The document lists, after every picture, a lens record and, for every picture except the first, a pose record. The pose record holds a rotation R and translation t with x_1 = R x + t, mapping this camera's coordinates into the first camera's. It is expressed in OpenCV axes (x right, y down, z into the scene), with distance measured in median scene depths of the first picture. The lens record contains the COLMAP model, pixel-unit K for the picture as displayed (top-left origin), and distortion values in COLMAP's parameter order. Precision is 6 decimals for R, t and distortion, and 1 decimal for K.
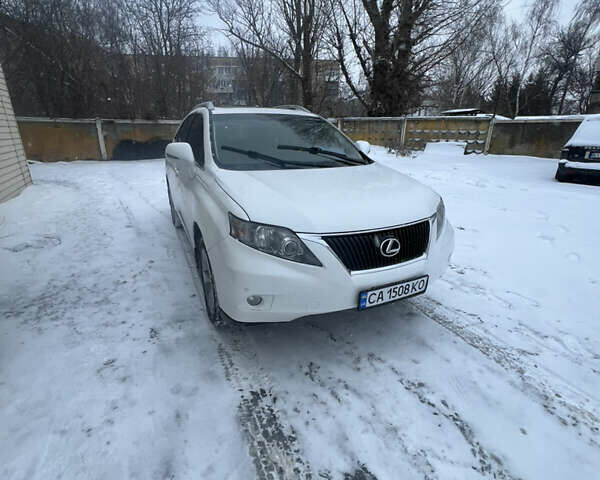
lens RADIAL K [[321.2, 0, 300.0], [0, 321.2, 240.0], [0, 0, 1]] dist [-0.002303, -0.000760]
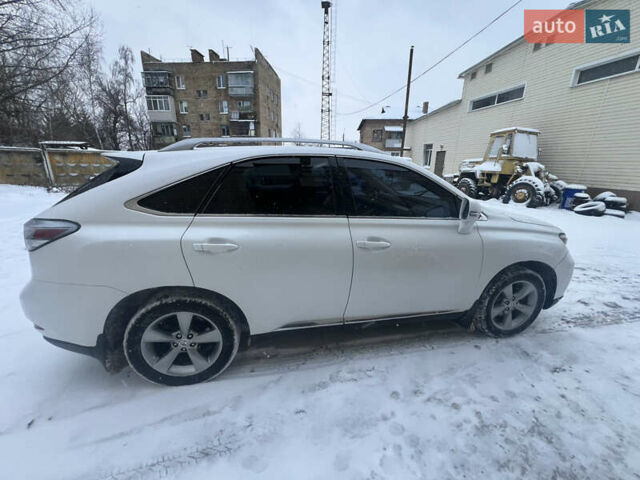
lens RADIAL K [[255.7, 0, 320.0], [0, 255.7, 240.0], [0, 0, 1]] dist [-0.002790, 0.000058]
pose [[0.221611, -0.276236, 0.935191, -1.026407], [0.305681, 0.930378, 0.202377, -0.413077], [-0.925985, 0.241022, 0.290622, 1.085883]]
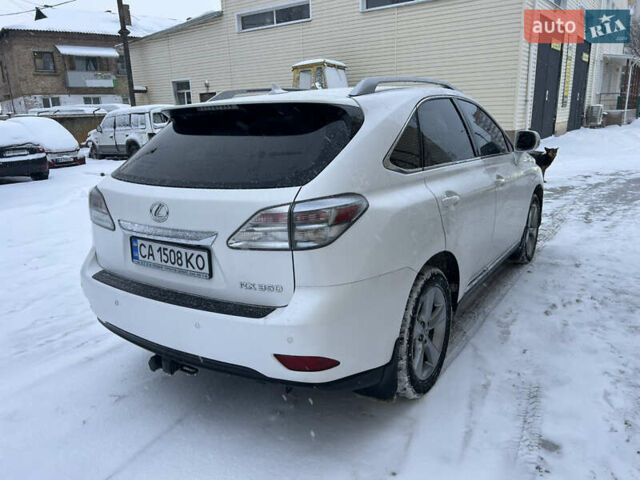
lens RADIAL K [[486.0, 0, 320.0], [0, 486.0, 240.0], [0, 0, 1]] dist [0.021790, -0.007783]
pose [[-0.516217, -0.198058, 0.833242, -1.216344], [0.317057, 0.859580, 0.400745, -0.725412], [-0.795609, 0.471057, -0.380934, 1.992843]]
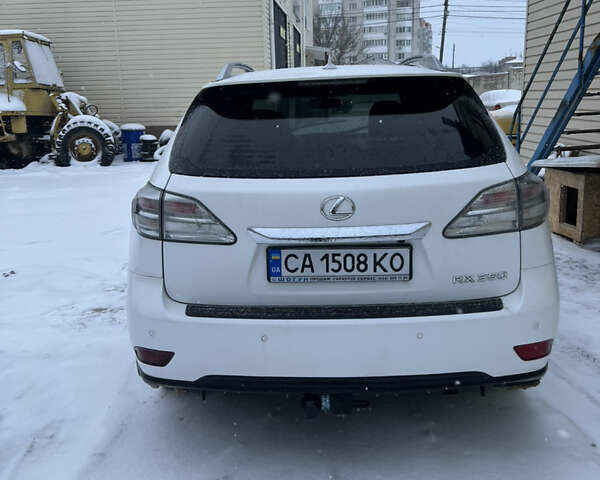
lens RADIAL K [[597.6, 0, 300.0], [0, 597.6, 240.0], [0, 0, 1]] dist [0.108433, -0.216194]
pose [[-0.886082, -0.081406, 0.456324, -0.777622], [0.181707, 0.844660, 0.503520, -0.875020], [-0.426428, 0.529077, -0.733646, 2.435085]]
